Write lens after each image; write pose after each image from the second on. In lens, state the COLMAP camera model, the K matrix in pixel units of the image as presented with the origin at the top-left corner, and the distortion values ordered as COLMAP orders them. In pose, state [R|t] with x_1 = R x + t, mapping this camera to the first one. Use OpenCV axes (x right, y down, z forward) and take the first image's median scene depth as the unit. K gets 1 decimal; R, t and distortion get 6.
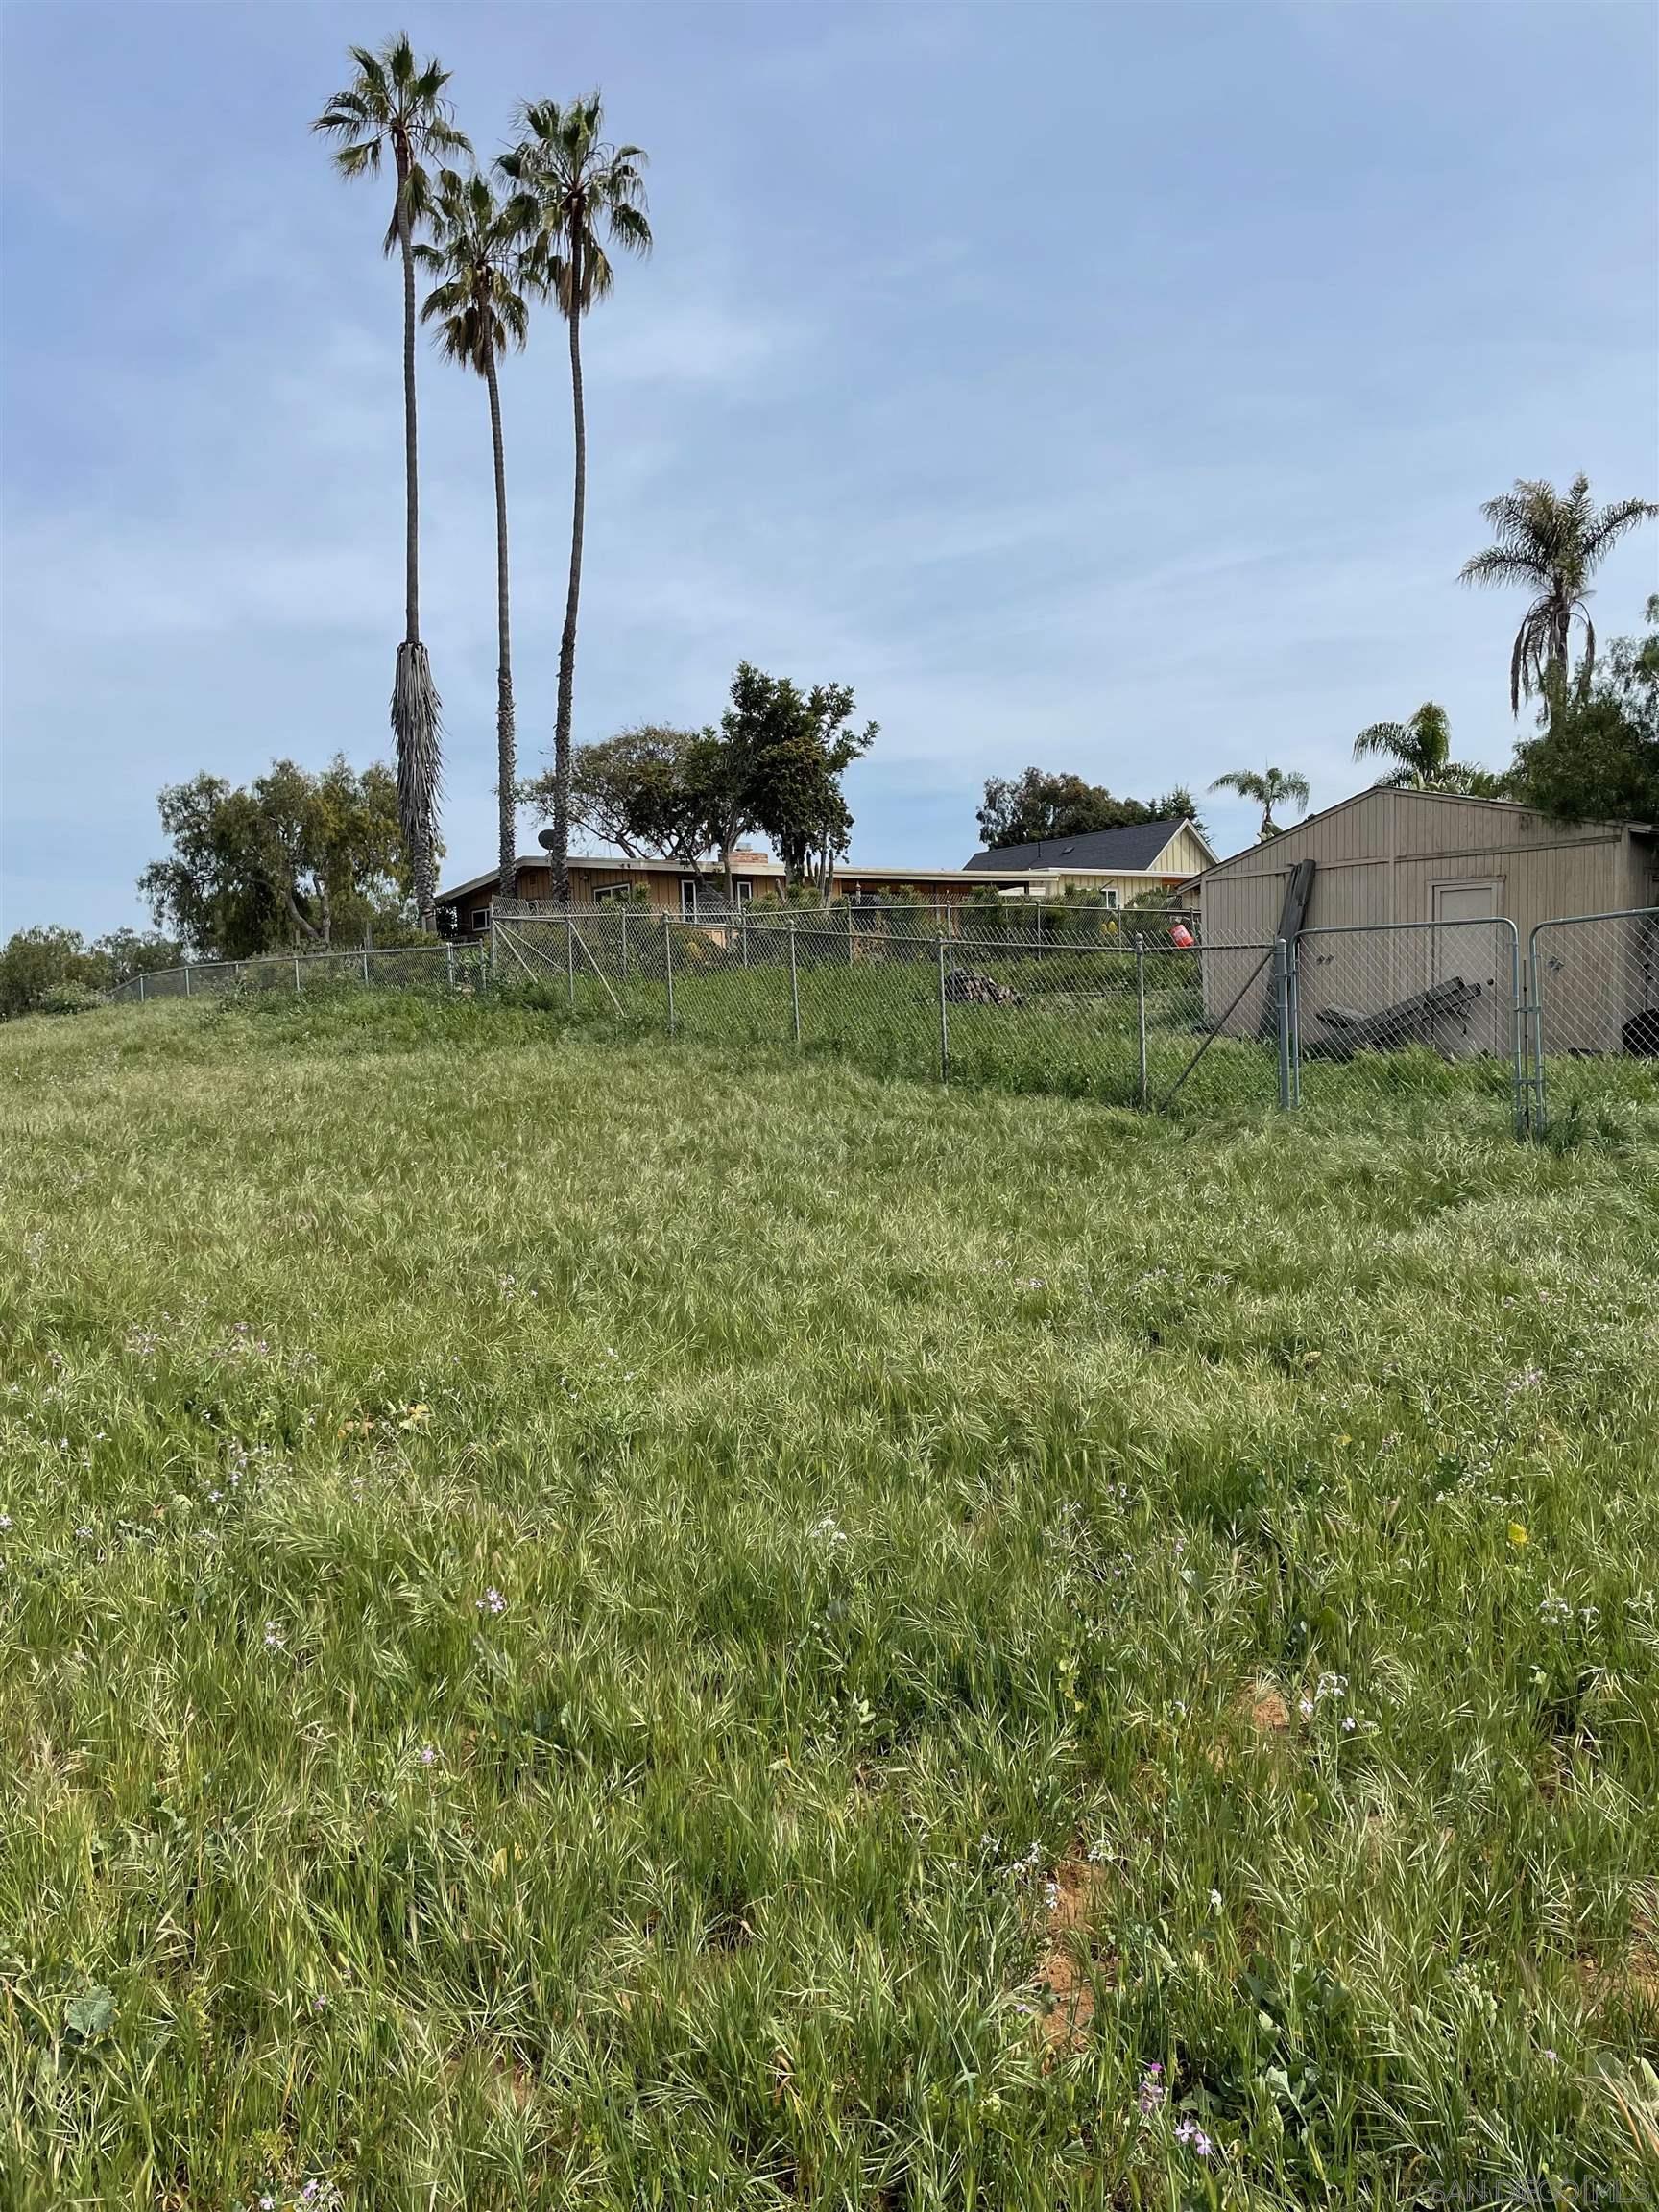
lens RADIAL K [[1661.6, 0, 829.5], [0, 1661.6, 1106.0], [0, 0, 1]] dist [0.109619, -0.135624]
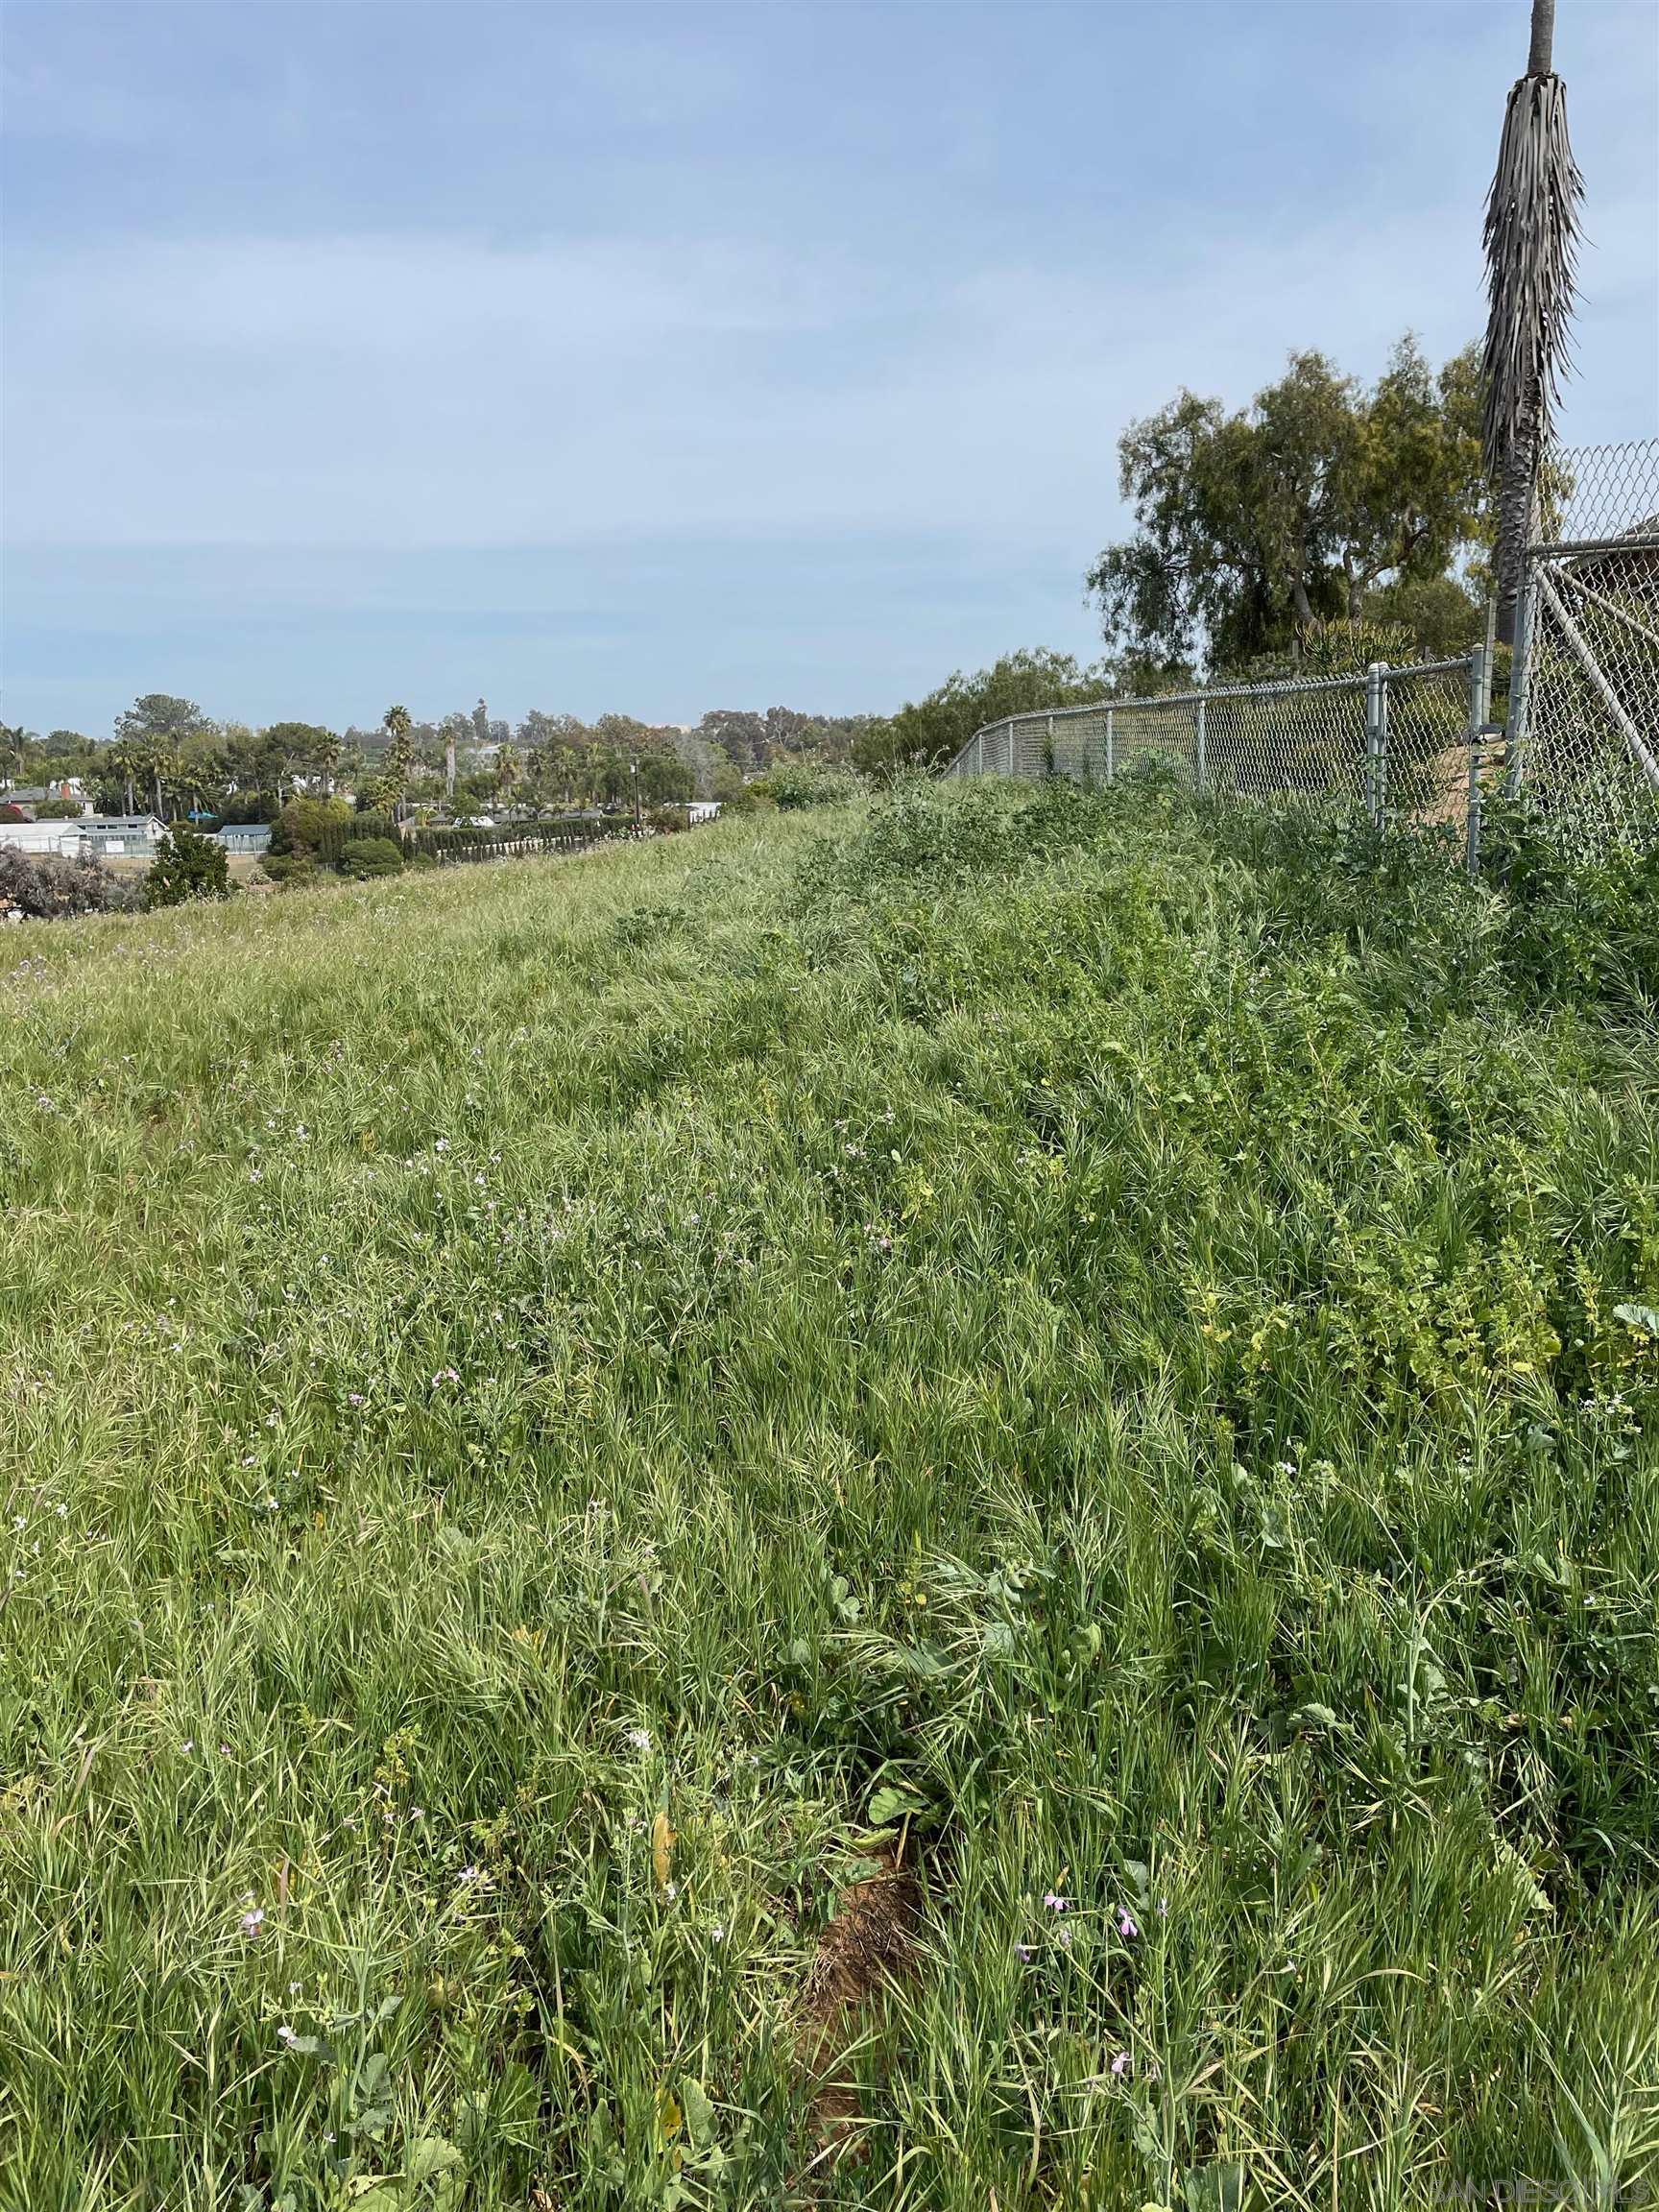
lens RADIAL K [[1661.6, 0, 829.5], [0, 1661.6, 1106.0], [0, 0, 1]] dist [0.109619, -0.135624]
pose [[0.800878, 0.128317, -0.584918, -0.066132], [-0.030967, 0.984340, 0.173540, -0.036571], [0.598026, -0.120871, 0.792310, 0.370693]]
